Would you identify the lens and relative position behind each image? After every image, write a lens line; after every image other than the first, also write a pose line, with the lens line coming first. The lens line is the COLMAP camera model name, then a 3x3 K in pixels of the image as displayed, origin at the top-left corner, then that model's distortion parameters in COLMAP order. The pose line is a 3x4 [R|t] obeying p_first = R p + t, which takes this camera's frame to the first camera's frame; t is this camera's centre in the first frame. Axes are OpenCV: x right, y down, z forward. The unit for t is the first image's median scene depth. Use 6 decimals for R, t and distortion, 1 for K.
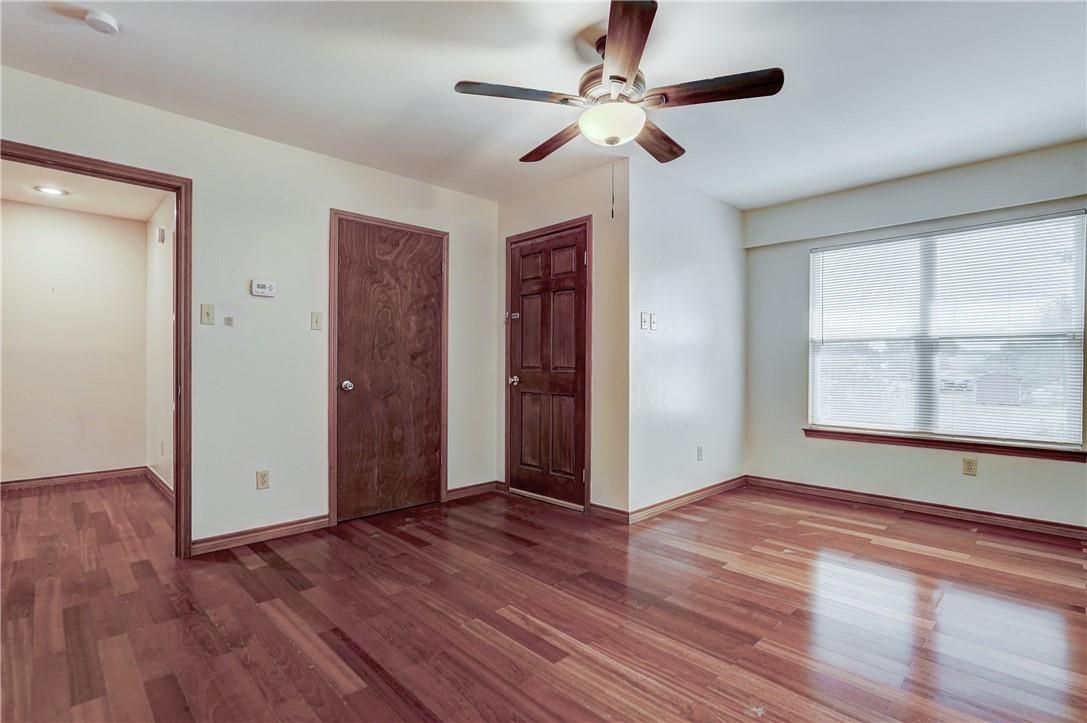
lens RADIAL K [[526.5, 0, 543.2], [0, 526.5, 362.4], [0, 0, 1]] dist [-0.012908, 0.002033]
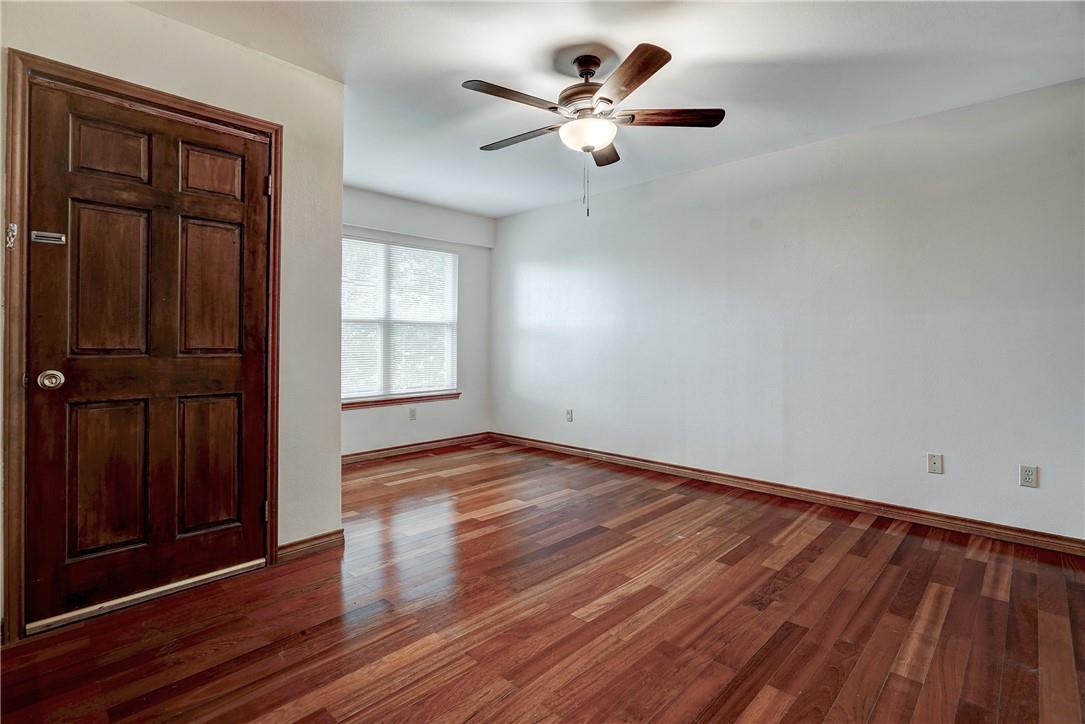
lens RADIAL K [[525.5, 0, 537.9], [0, 525.5, 339.5], [0, 0, 1]] dist [-0.012908, 0.002033]
pose [[-0.039678, 0.001638, 0.999211, -0.566662], [-0.005000, 0.999986, -0.001838, -0.002273], [-0.999200, -0.005069, -0.039669, 0.650162]]
